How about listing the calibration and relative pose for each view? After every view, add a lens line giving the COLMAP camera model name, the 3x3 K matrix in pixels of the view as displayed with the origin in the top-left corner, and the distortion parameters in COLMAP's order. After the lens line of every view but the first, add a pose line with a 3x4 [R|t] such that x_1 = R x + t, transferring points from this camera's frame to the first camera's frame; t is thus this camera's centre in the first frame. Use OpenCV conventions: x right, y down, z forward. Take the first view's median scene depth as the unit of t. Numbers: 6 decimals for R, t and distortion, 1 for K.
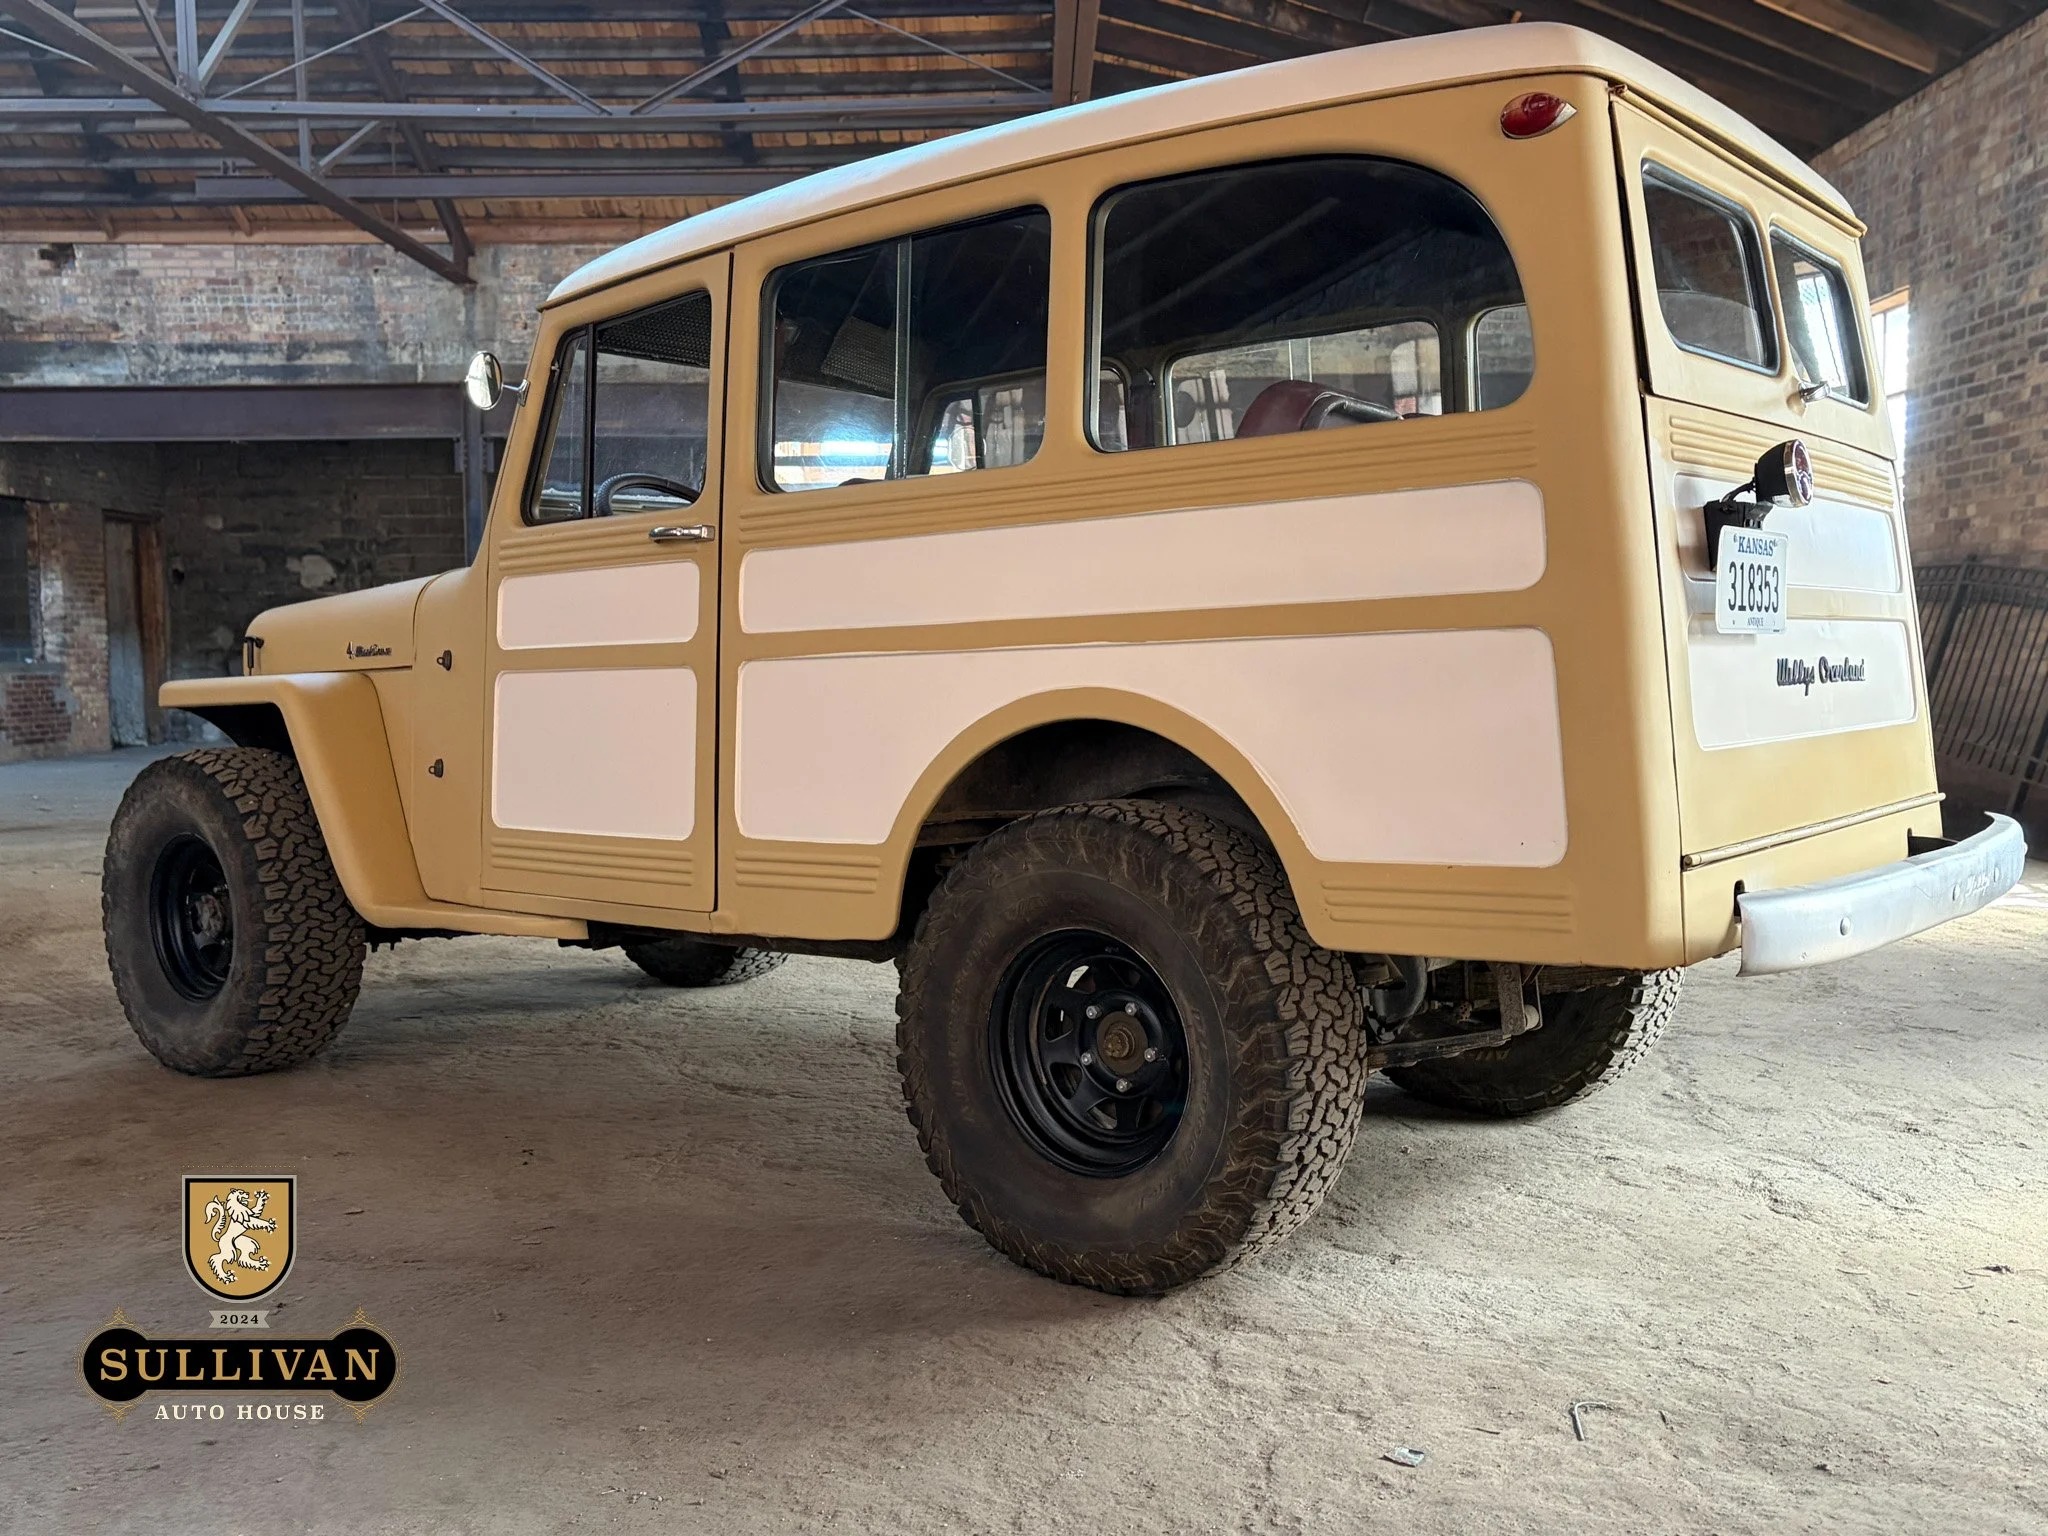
lens RADIAL K [[1956.6, 0, 1025.6], [0, 1956.6, 782.2], [0, 0, 1]] dist [0.025156, 0.000000]
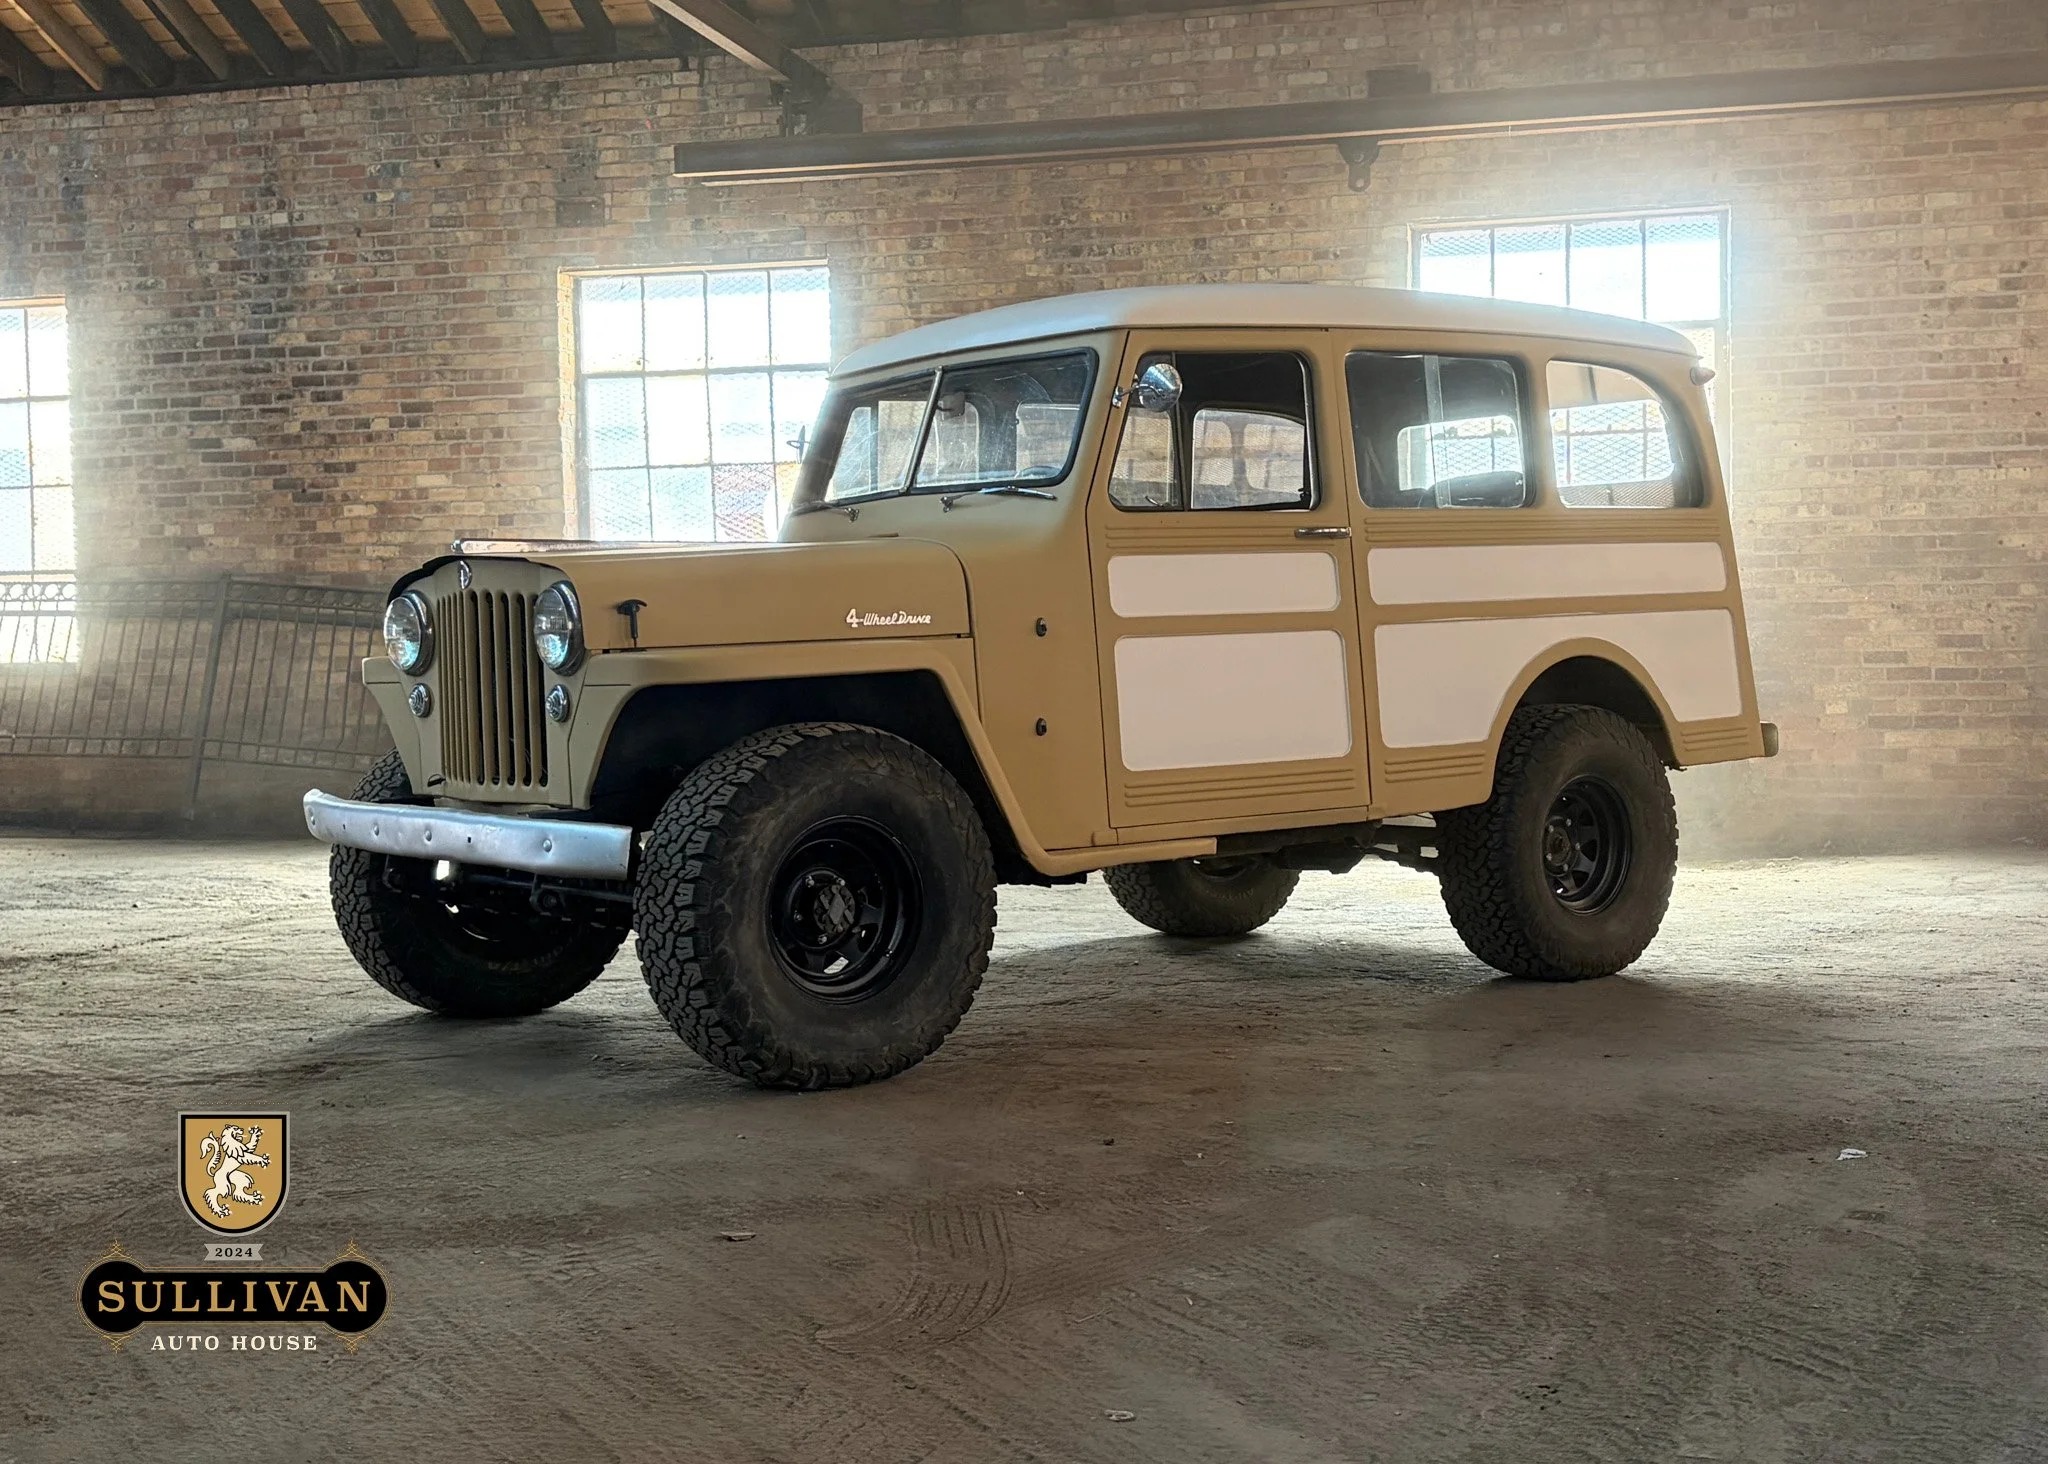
lens RADIAL K [[2377.4, 0, 1036.6], [0, 2377.4, 736.4], [0, 0, 1]] dist [0.039331, 0.000000]
pose [[0.228172, -0.028303, 0.973209, -1.614573], [0.081113, 0.996655, 0.009968, -0.016154], [-0.970236, 0.076666, 0.229705, 0.732788]]
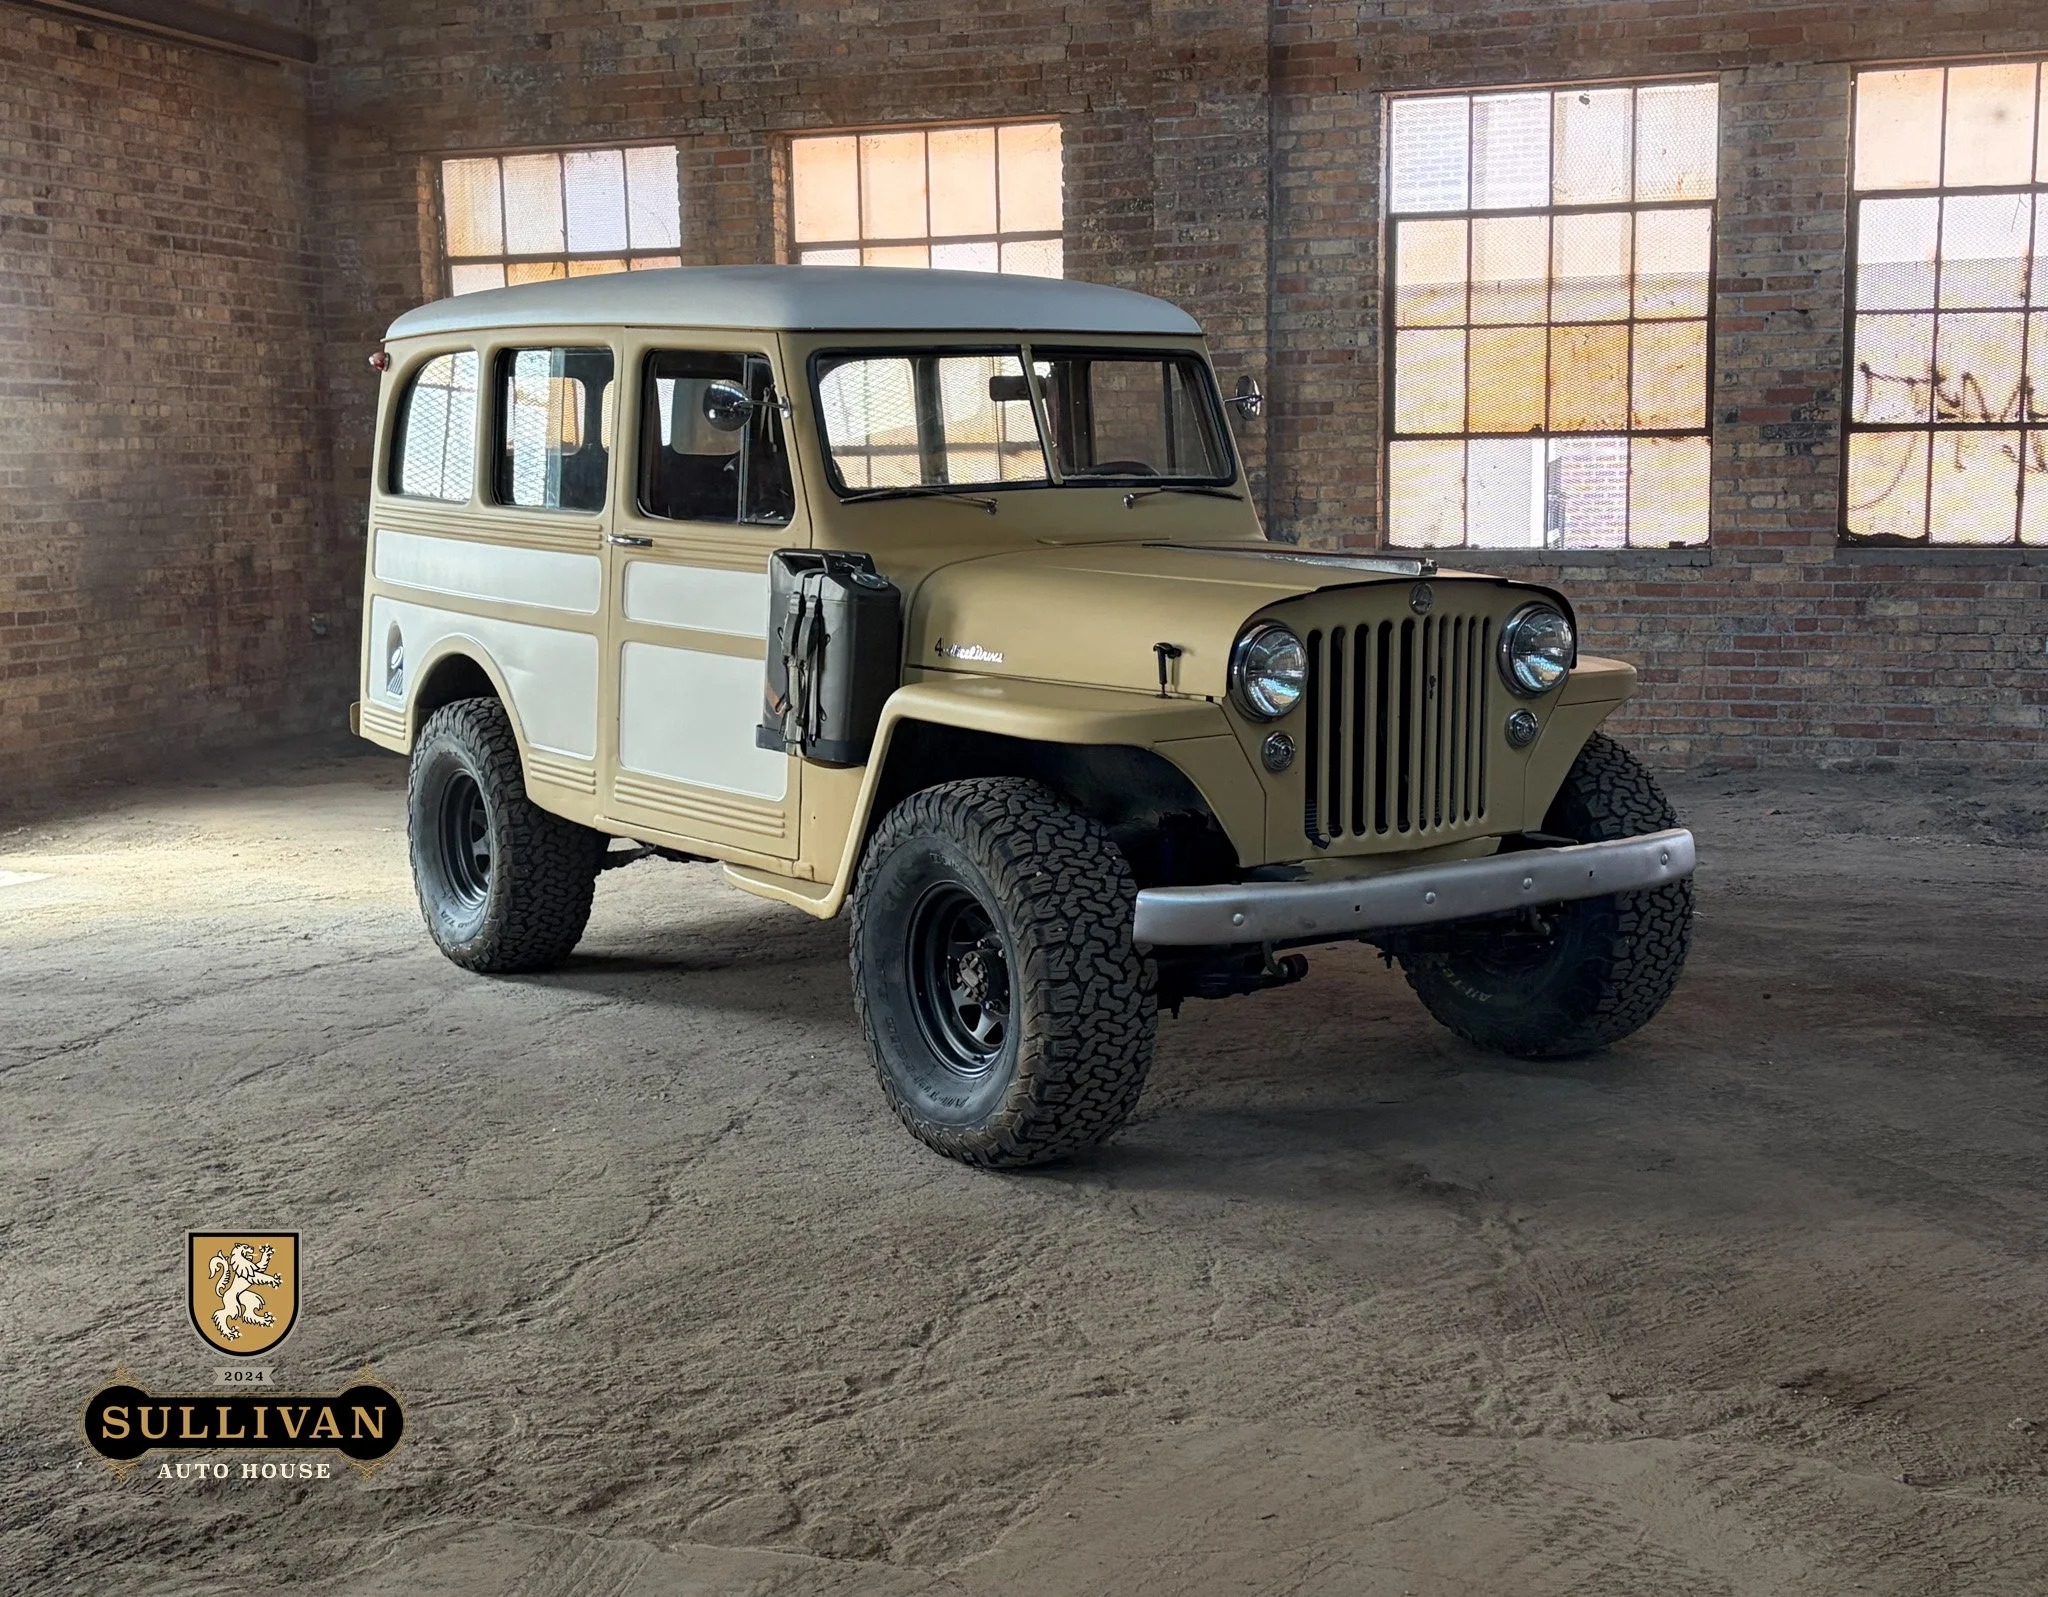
lens RADIAL K [[2525.3, 0, 988.2], [0, 2525.3, 803.4], [0, 0, 1]] dist [0.034650, 0.000000]
pose [[-0.944524, -0.022503, 0.327670, -0.637983], [0.045414, 0.979119, 0.198149, -0.268478], [-0.325287, 0.202037, -0.923780, 2.526357]]
